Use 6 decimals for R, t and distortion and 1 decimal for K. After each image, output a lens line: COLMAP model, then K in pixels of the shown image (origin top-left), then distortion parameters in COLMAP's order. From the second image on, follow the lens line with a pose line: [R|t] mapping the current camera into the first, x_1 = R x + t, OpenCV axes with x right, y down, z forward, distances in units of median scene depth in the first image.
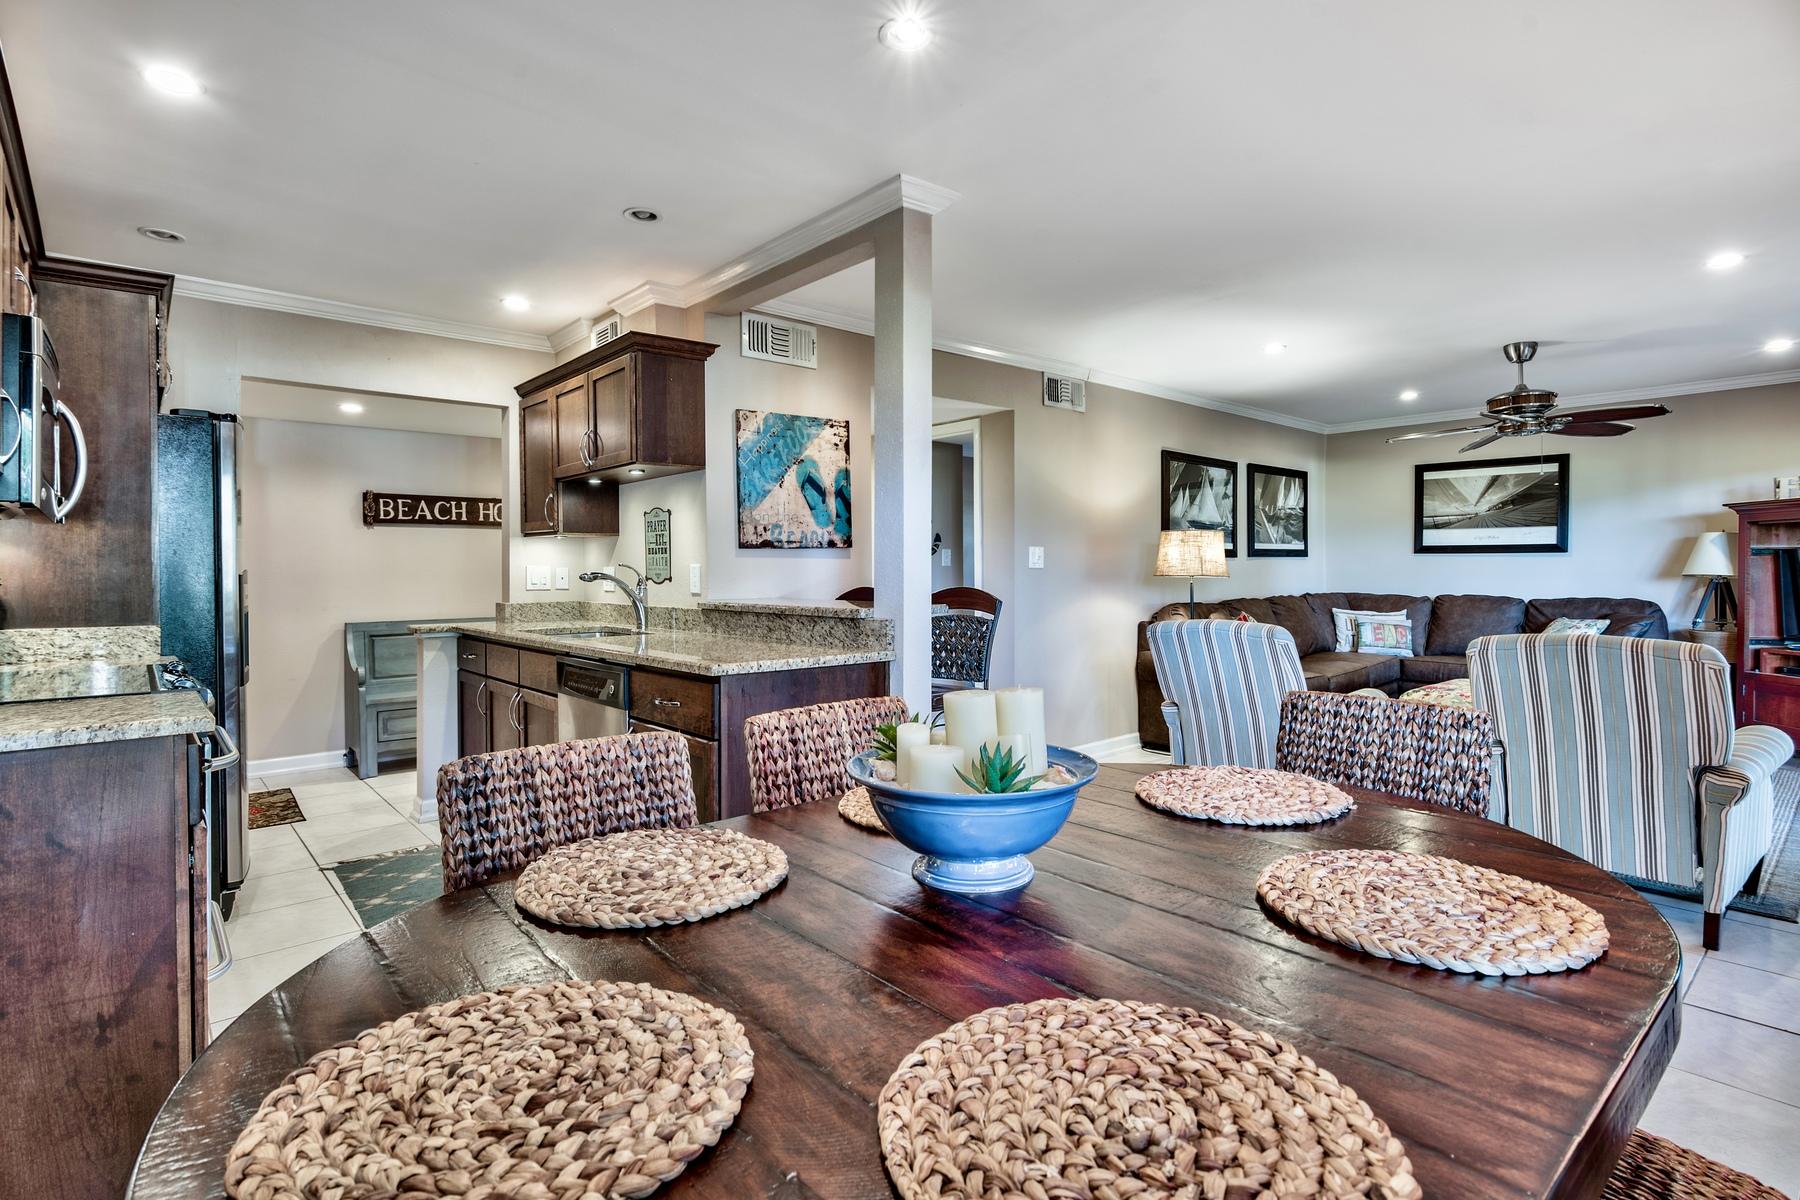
lens RADIAL K [[891.5, 0, 890.3], [0, 891.5, 574.4], [0, 0, 1]] dist [-0.001270, 0.000757]
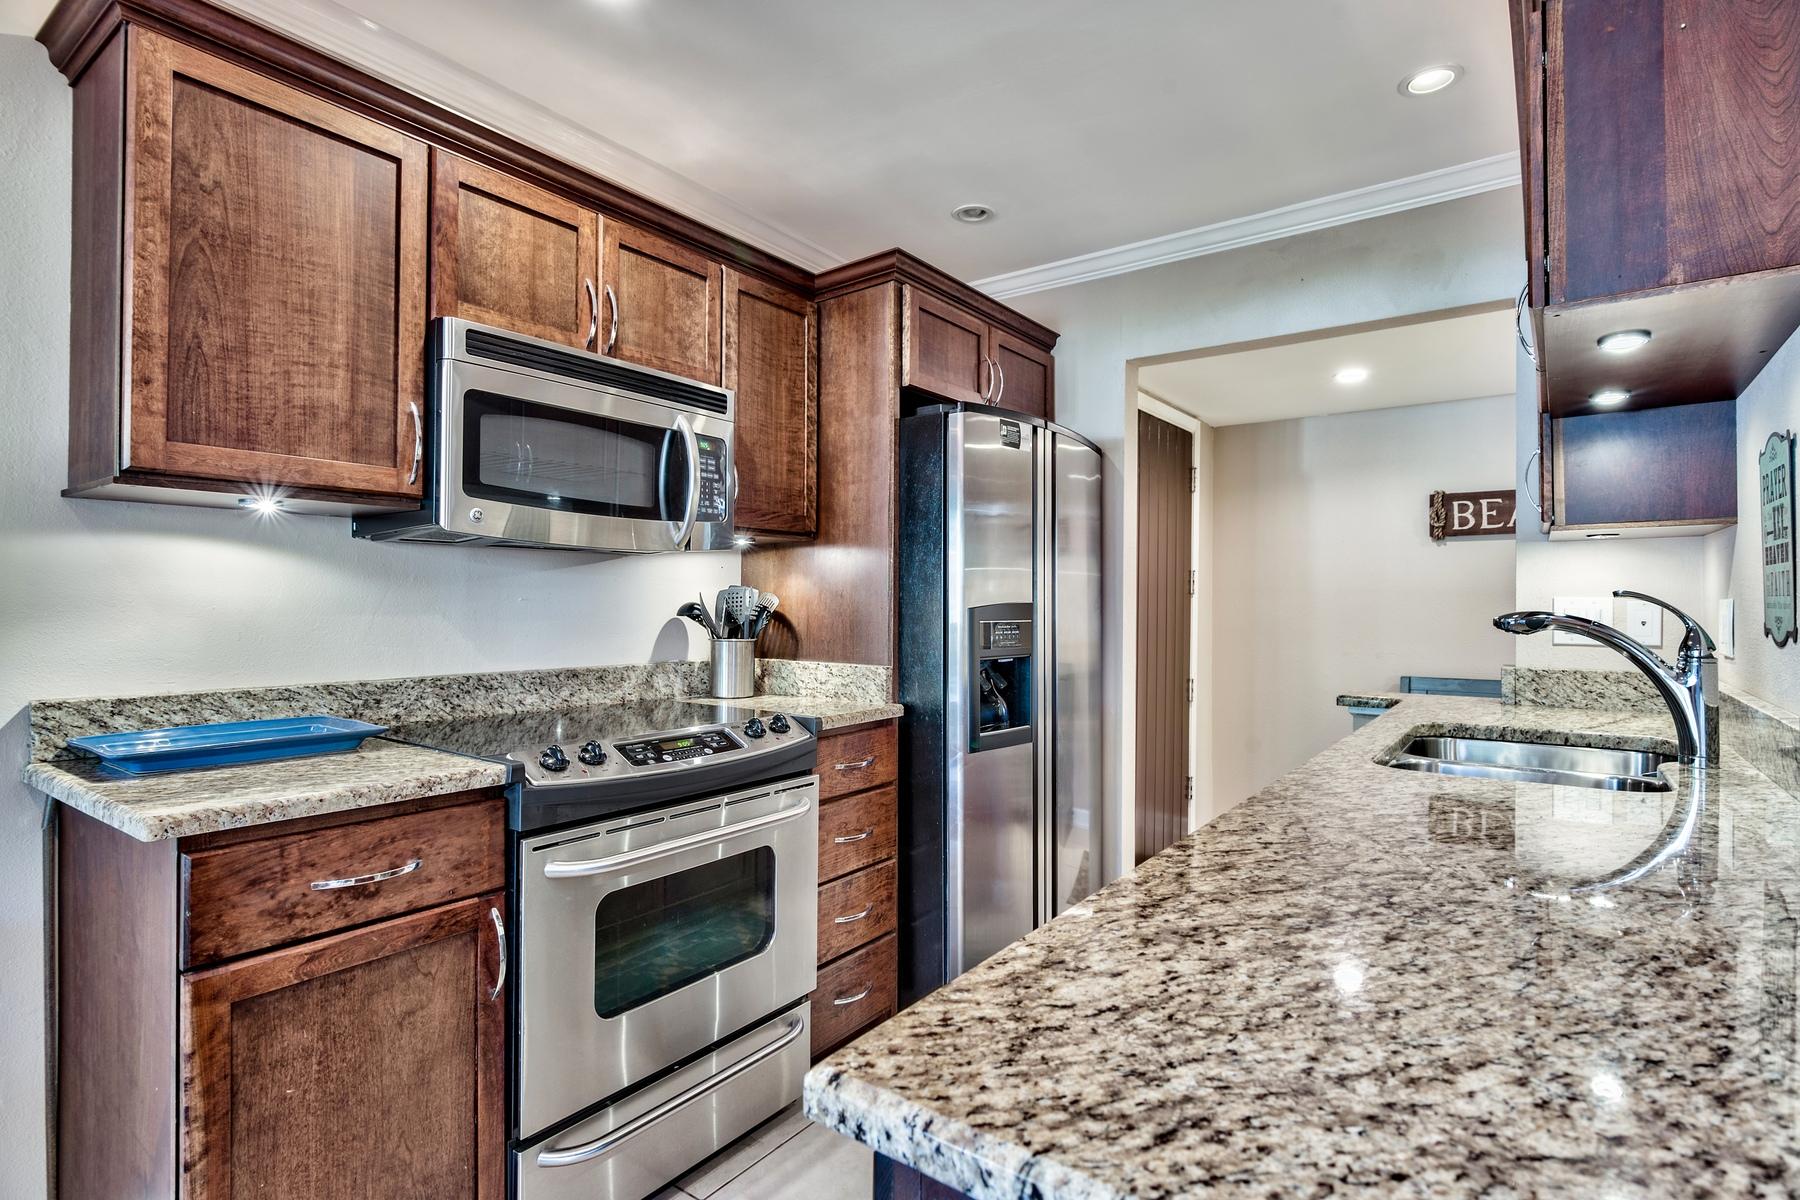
lens RADIAL K [[891.5, 0, 901.5], [0, 891.5, 602.2], [0, 0, 1]] dist [-0.001270, 0.000757]
pose [[0.211220, 0.003936, -0.977431, 0.005714], [-0.012259, 0.999924, 0.001378, -0.002892], [0.977362, 0.011691, 0.211252, 0.435868]]
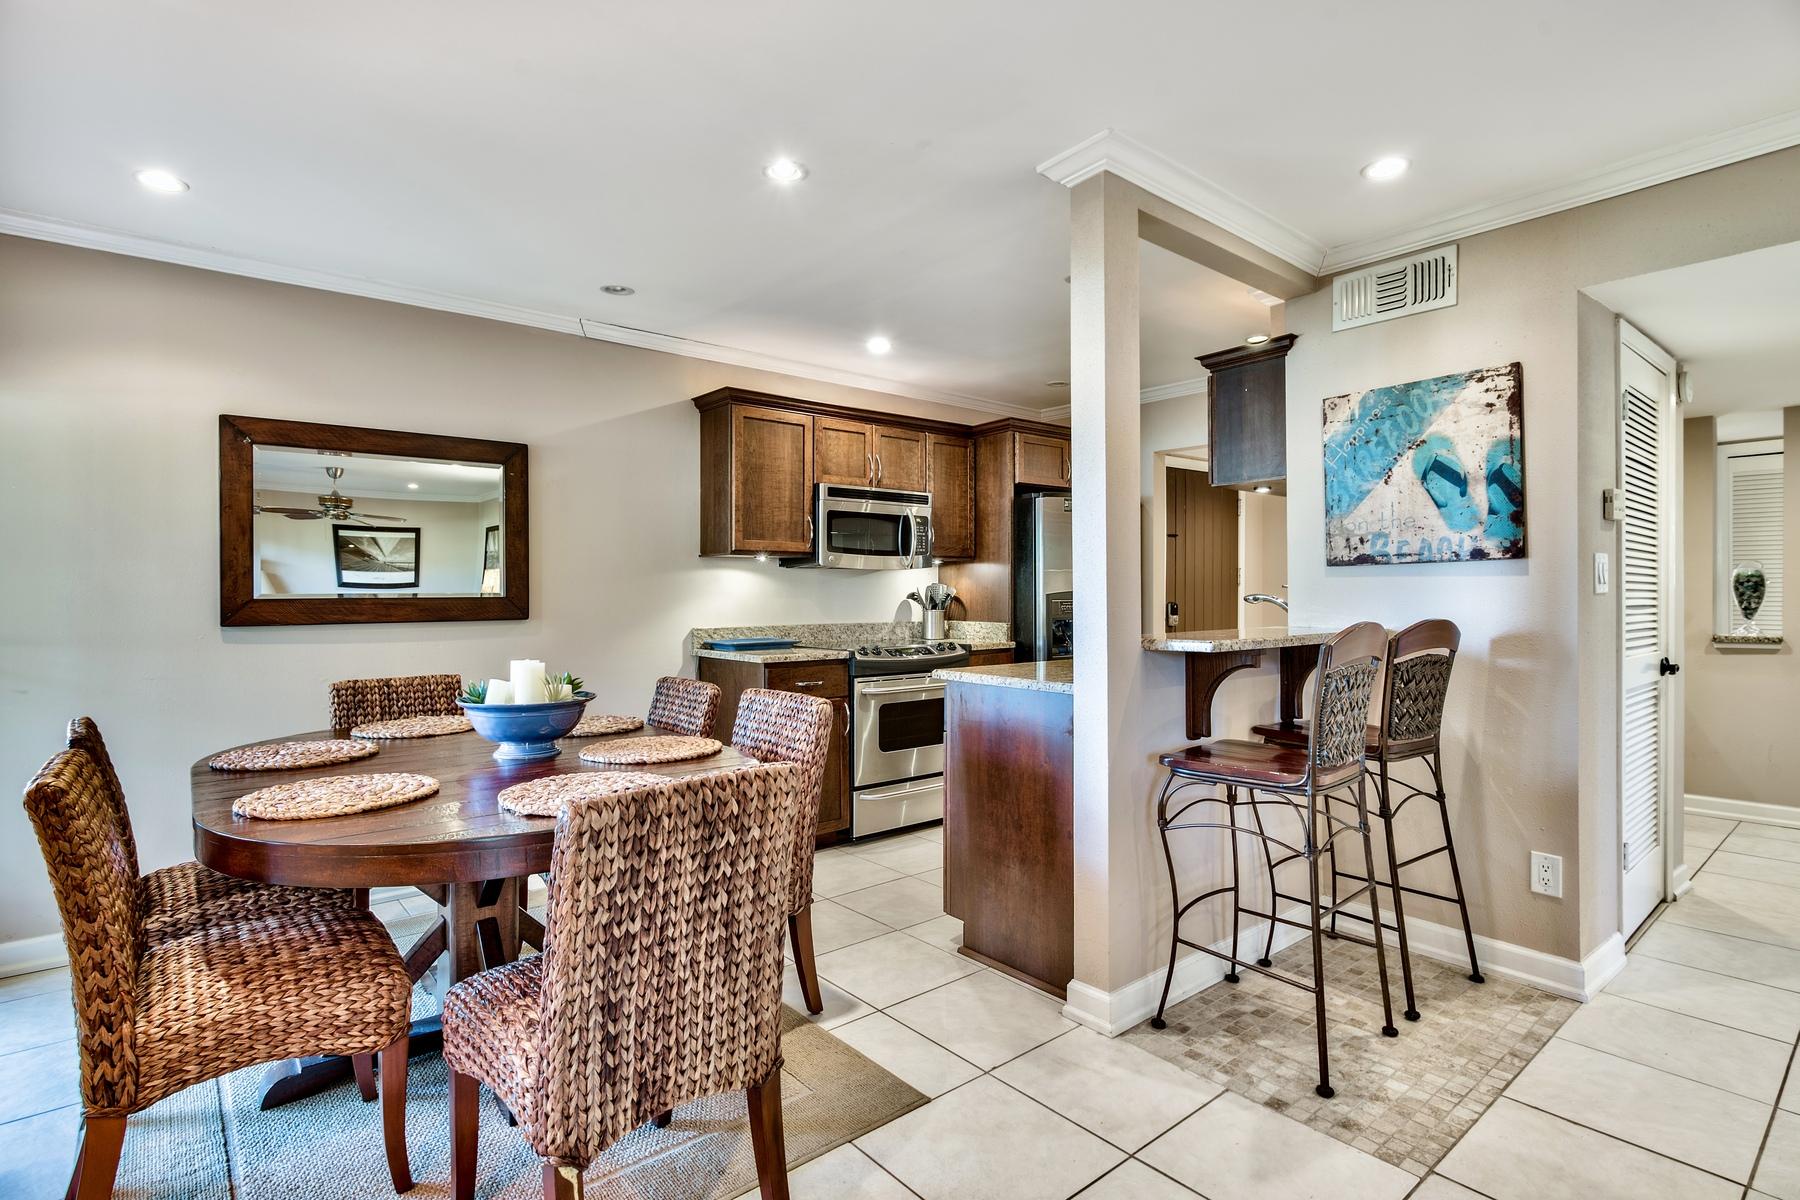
lens RADIAL K [[891.5, 0, 907.1], [0, 891.5, 599.7], [0, 0, 1]] dist [-0.001270, 0.000757]
pose [[-0.026573, 0.013044, -0.999562, 0.474962], [-0.003595, 0.999907, 0.013144, -0.005300], [0.999640, 0.003942, -0.026524, 0.445576]]
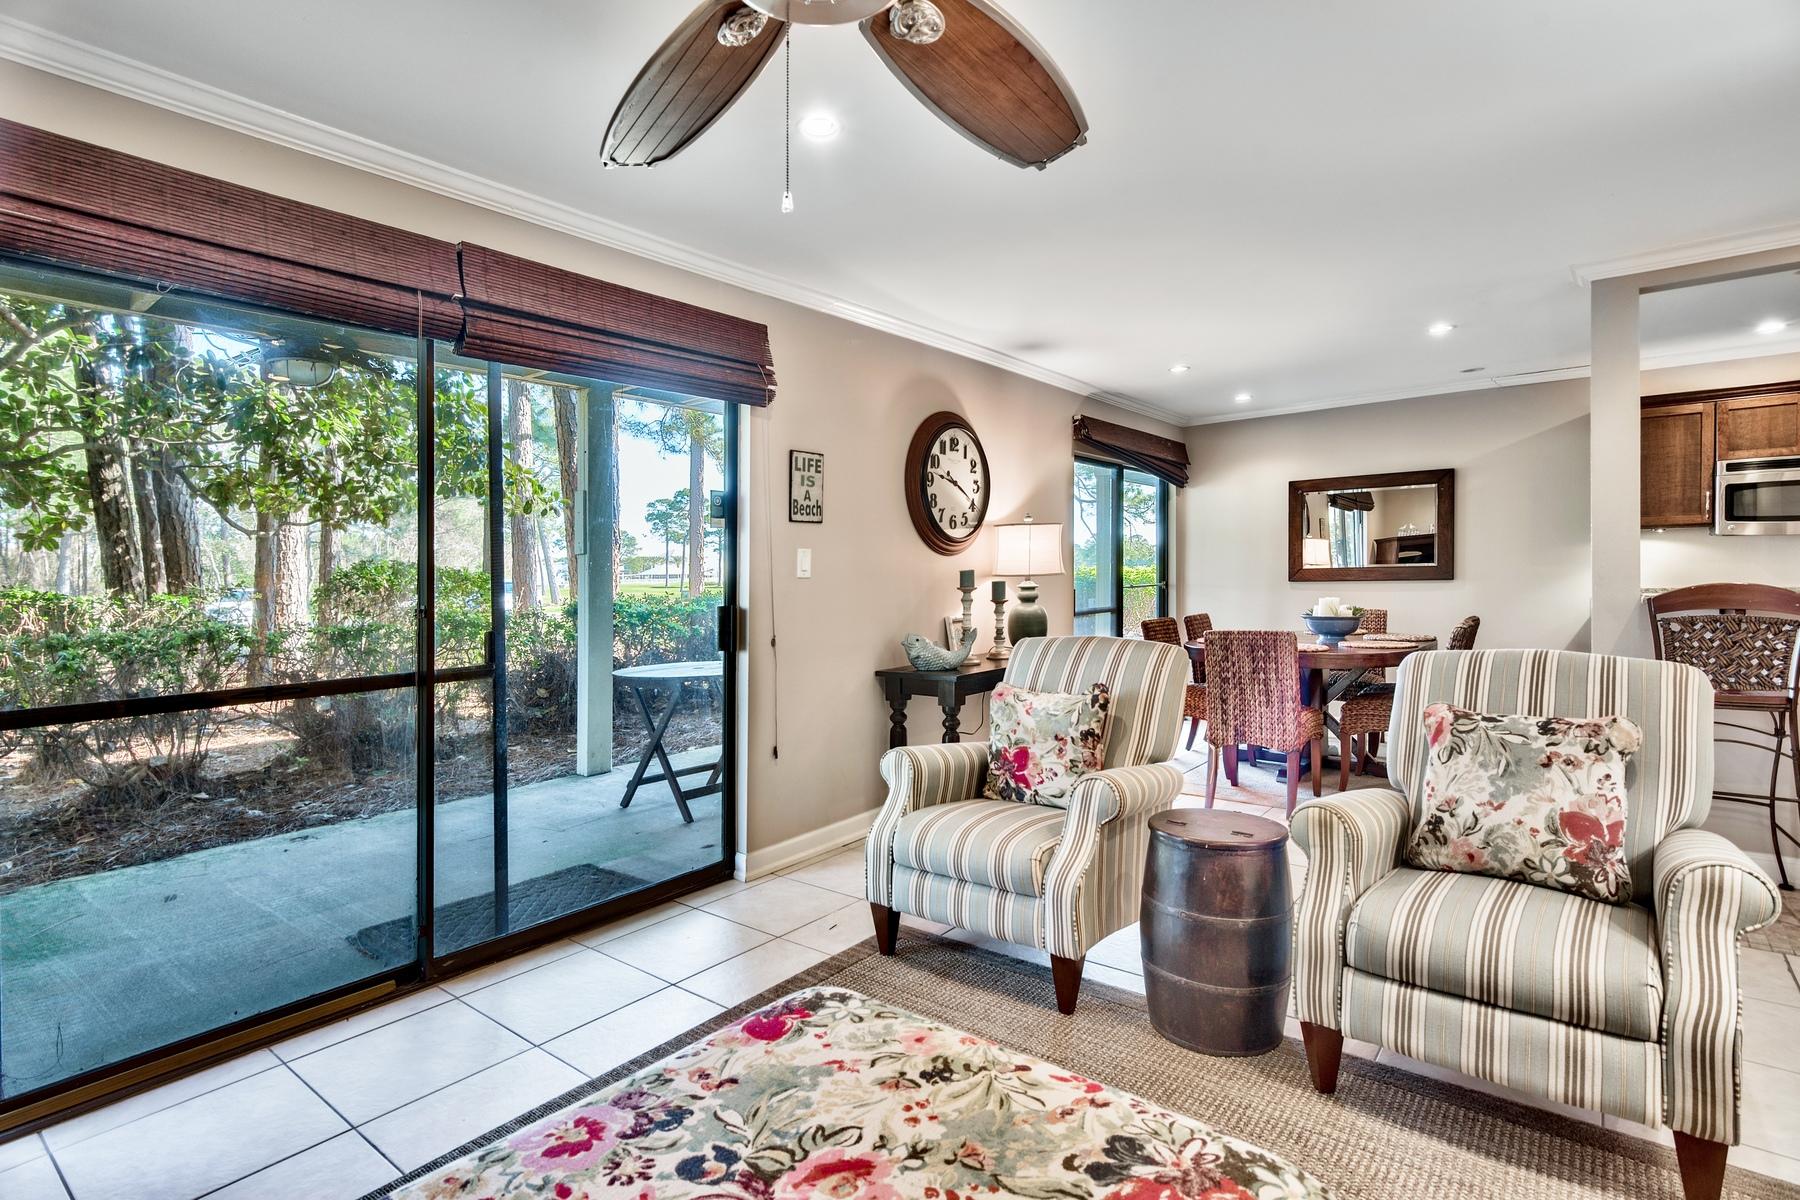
lens RADIAL K [[891.5, 0, 879.5], [0, 891.5, 554.4], [0, 0, 1]] dist [-0.001270, 0.000757]
pose [[-0.987764, 0.022154, -0.154374, 0.654820], [0.024724, 0.999586, -0.014745, -0.012459], [0.153984, -0.018382, -0.987902, 1.109743]]
